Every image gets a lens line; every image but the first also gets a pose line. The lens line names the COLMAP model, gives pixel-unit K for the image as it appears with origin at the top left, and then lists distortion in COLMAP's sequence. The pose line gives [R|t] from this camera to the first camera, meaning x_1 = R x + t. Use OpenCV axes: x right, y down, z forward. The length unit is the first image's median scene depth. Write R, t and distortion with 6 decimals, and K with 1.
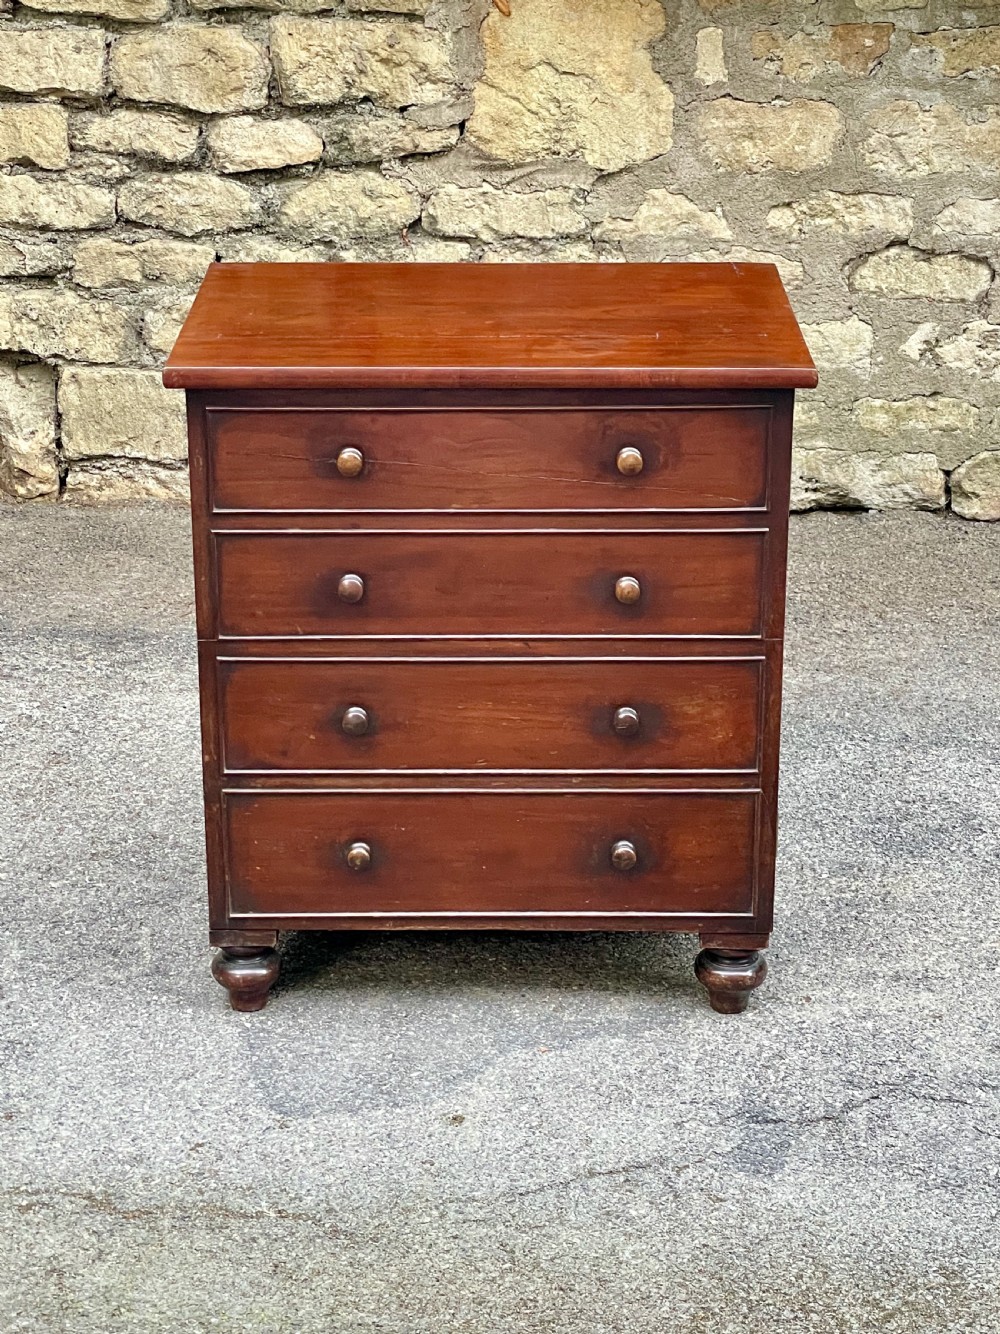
lens RADIAL K [[2790.2, 0, 484.8], [0, 2790.2, 691.0], [0, 0, 1]] dist [0.068816, 0.000000]
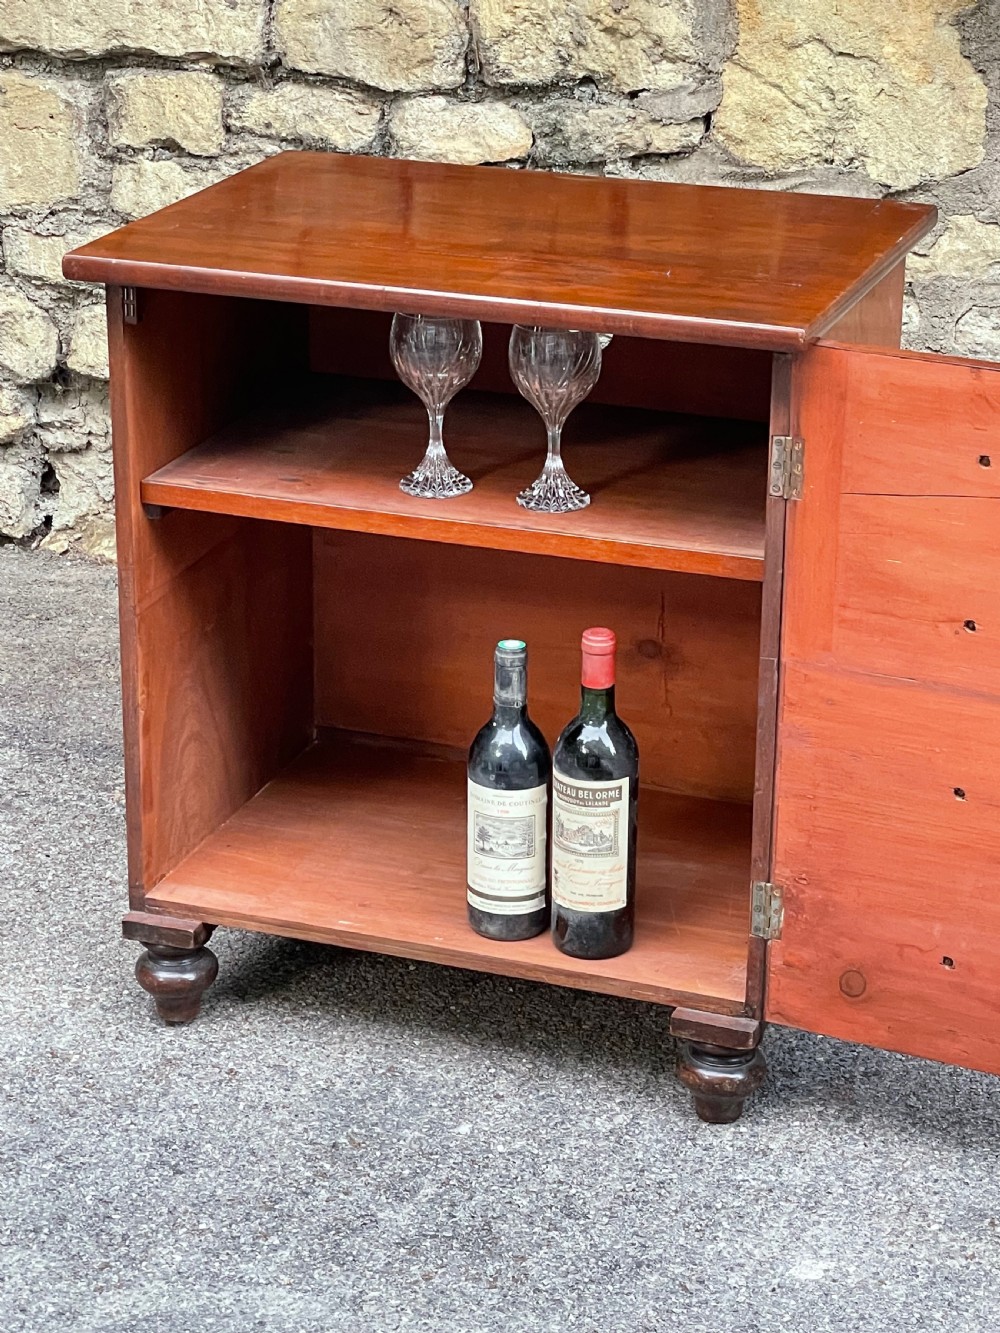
lens RADIAL K [[3113.1, 0, 487.3], [0, 3113.1, 674.1], [0, 0, 1]] dist [0.080876, 0.000000]
pose [[0.968855, 0.081507, -0.233829, 0.143869], [-0.086413, 0.996201, -0.010798, -0.039997], [0.232061, 0.030667, 0.972218, 0.177638]]
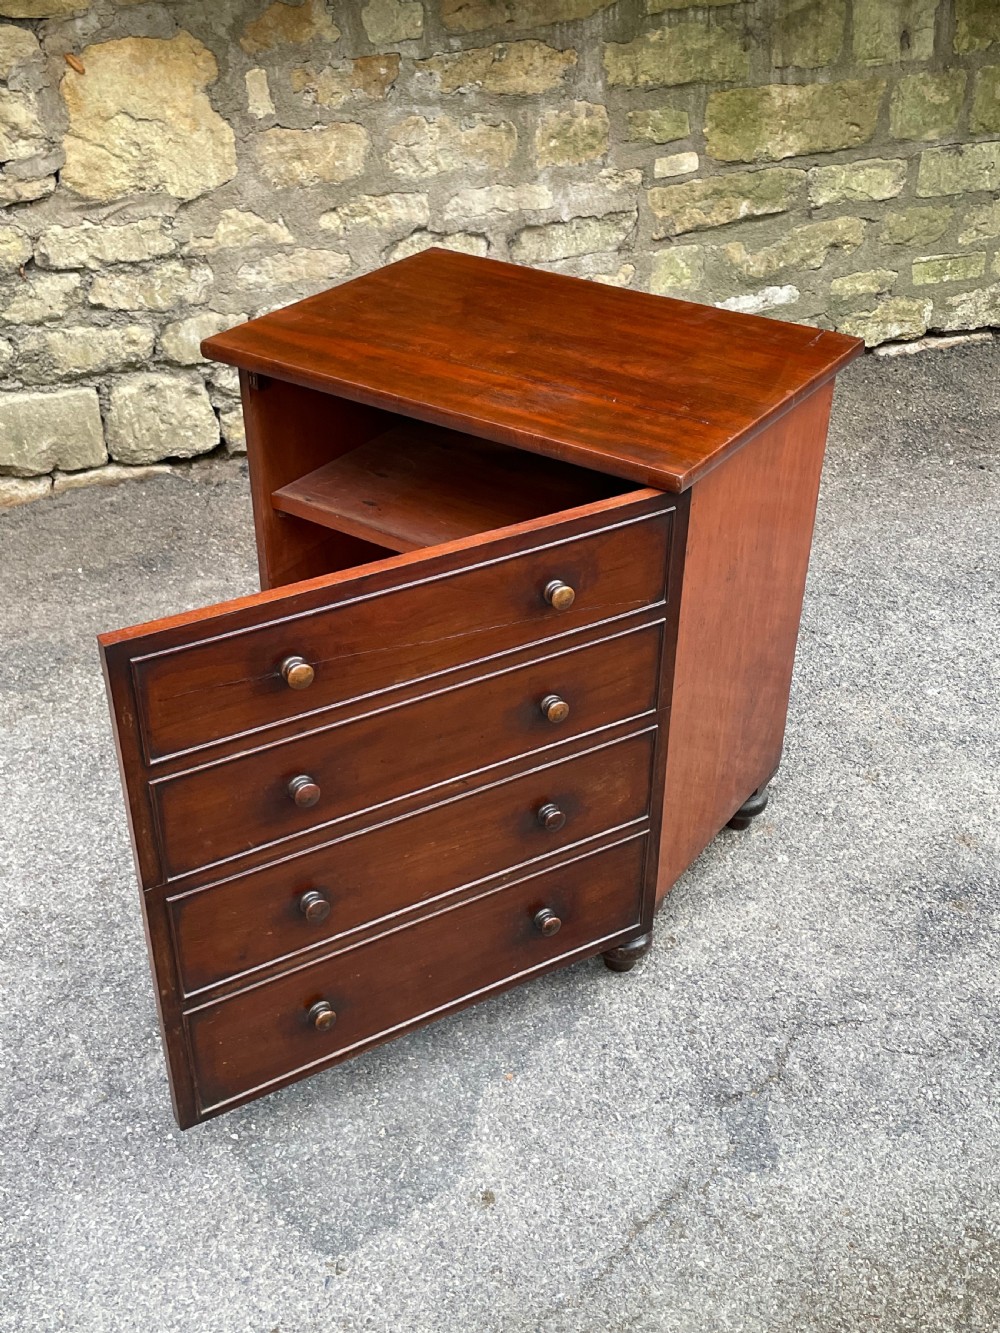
lens RADIAL K [[1443.3, 0, 501.3], [0, 1443.3, 664.4], [0, 0, 1]] dist [0.033420, 0.000000]
pose [[0.908249, -0.235618, 0.345787, -0.099077], [0.164184, 0.960792, 0.223435, -0.110818], [-0.384874, -0.146162, 0.911322, 0.344542]]
